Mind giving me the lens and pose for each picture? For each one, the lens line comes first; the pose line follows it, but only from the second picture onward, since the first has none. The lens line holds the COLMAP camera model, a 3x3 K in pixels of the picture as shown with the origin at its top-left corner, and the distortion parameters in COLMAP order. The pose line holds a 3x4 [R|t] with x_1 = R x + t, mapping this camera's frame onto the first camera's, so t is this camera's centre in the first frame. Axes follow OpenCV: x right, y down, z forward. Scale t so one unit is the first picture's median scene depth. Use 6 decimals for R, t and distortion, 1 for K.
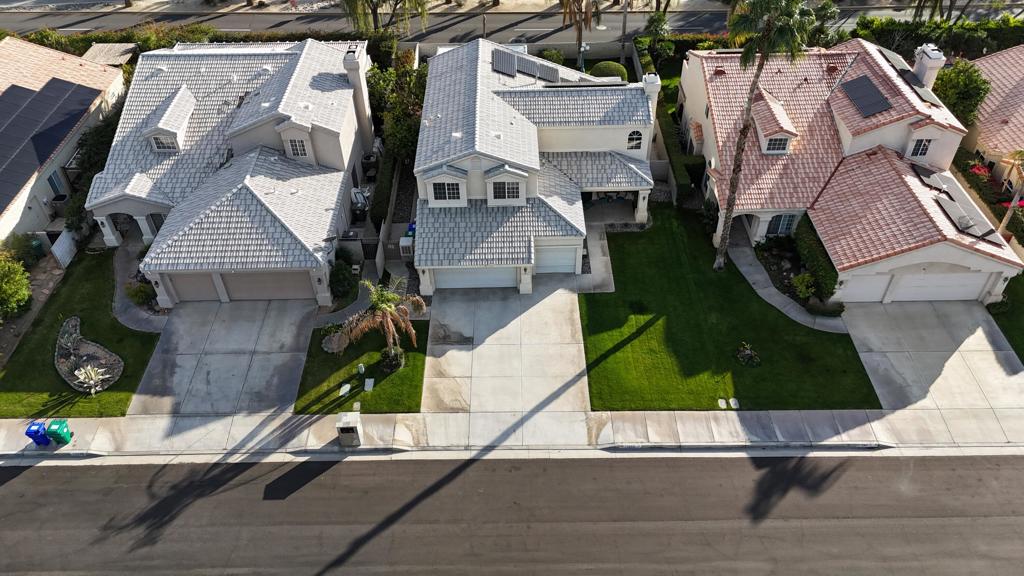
lens RADIAL K [[748.4, 0, 512.0], [0, 748.4, 288.0], [0, 0, 1]] dist [0.078161, -0.091216]
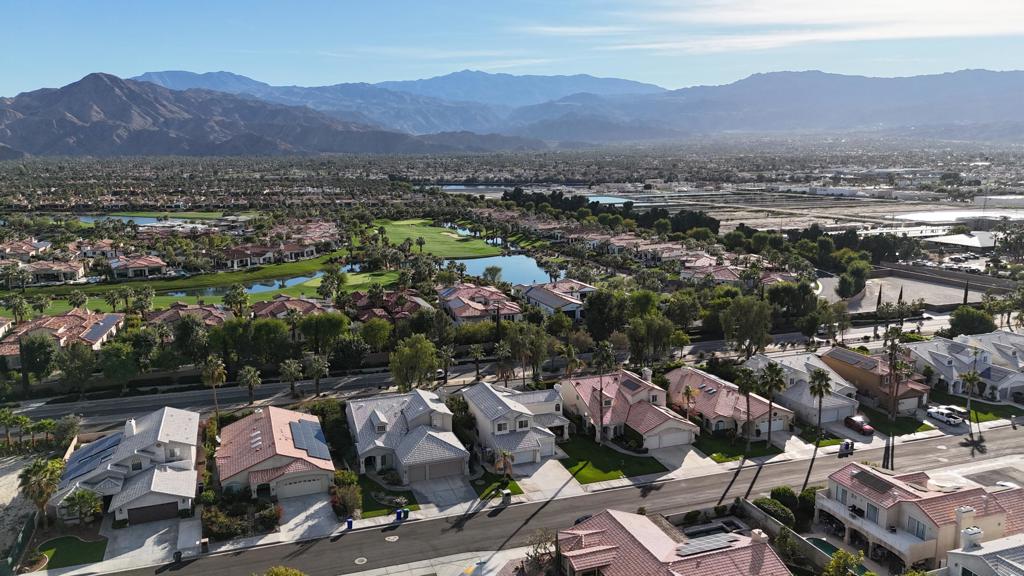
lens RADIAL K [[748.4, 0, 512.0], [0, 748.4, 288.0], [0, 0, 1]] dist [0.078161, -0.091216]
pose [[0.942592, -0.051109, 0.330013, -0.859902], [0.216776, 0.845356, -0.488242, 0.718848], [-0.254026, 0.531752, 0.807905, -1.336574]]
